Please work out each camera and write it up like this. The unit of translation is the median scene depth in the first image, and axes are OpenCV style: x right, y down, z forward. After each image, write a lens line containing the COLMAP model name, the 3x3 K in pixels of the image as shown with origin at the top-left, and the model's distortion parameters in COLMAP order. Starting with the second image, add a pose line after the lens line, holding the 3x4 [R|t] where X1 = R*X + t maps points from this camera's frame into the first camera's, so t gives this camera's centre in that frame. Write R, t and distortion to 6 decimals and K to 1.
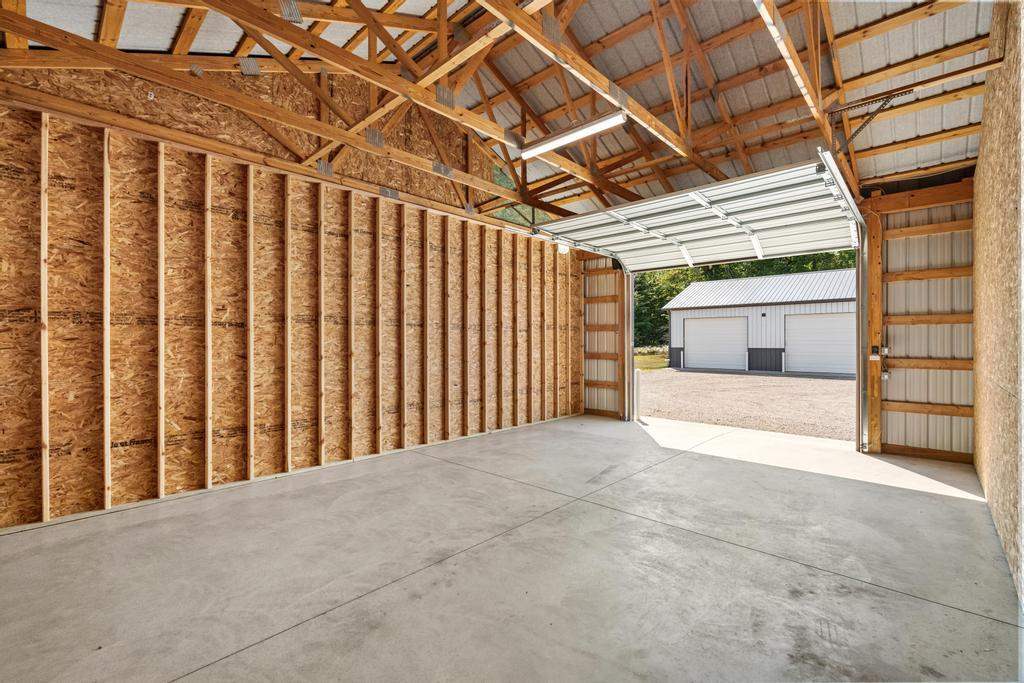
lens RADIAL K [[448.4, 0, 515.8], [0, 448.4, 342.8], [0, 0, 1]] dist [-0.003951, 0.001657]
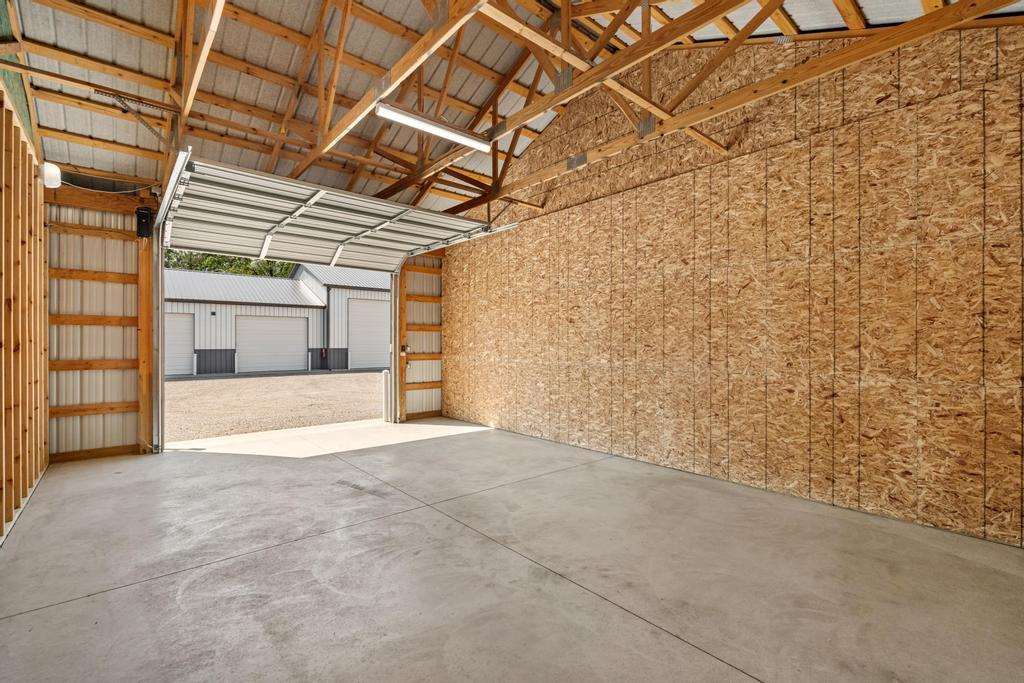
lens RADIAL K [[448.4, 0, 513.6], [0, 448.4, 343.5], [0, 0, 1]] dist [-0.003951, 0.001657]
pose [[0.110209, 0.000003, 0.993908, -0.548086], [0.000926, 1.000000, -0.000106, 0.000509], [-0.993908, 0.000933, 0.110209, 0.488824]]
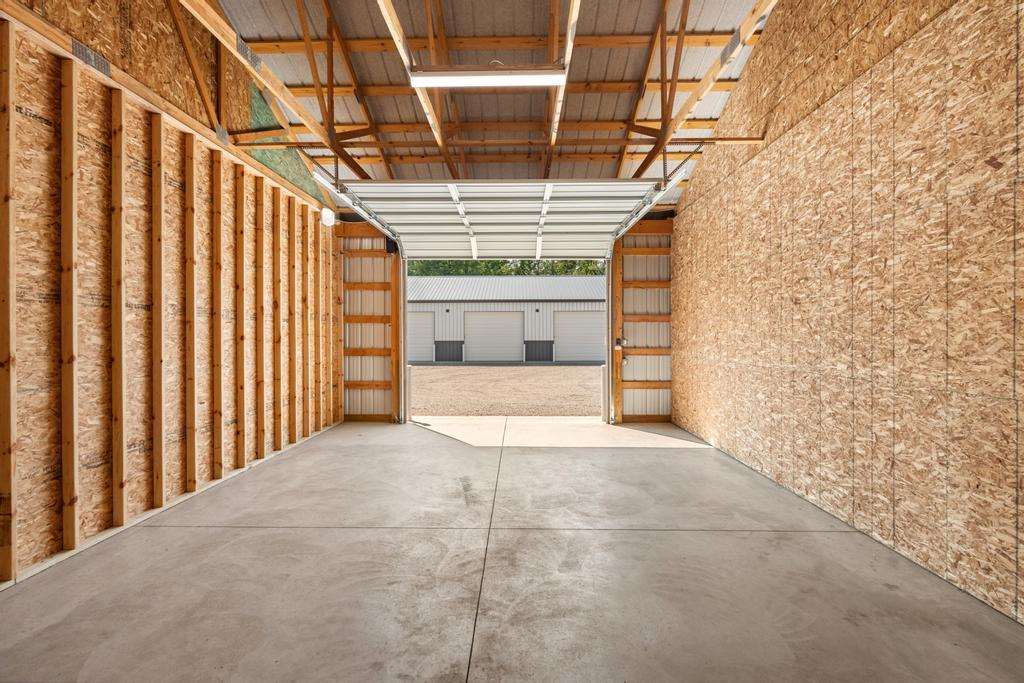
lens RADIAL K [[448.4, 0, 514.1], [0, 448.4, 336.4], [0, 0, 1]] dist [-0.003951, 0.001657]
pose [[0.743326, -0.002072, 0.668926, -0.254766], [0.001537, 0.999998, 0.001390, -0.001334], [-0.668928, -0.000005, 0.743327, 0.251447]]
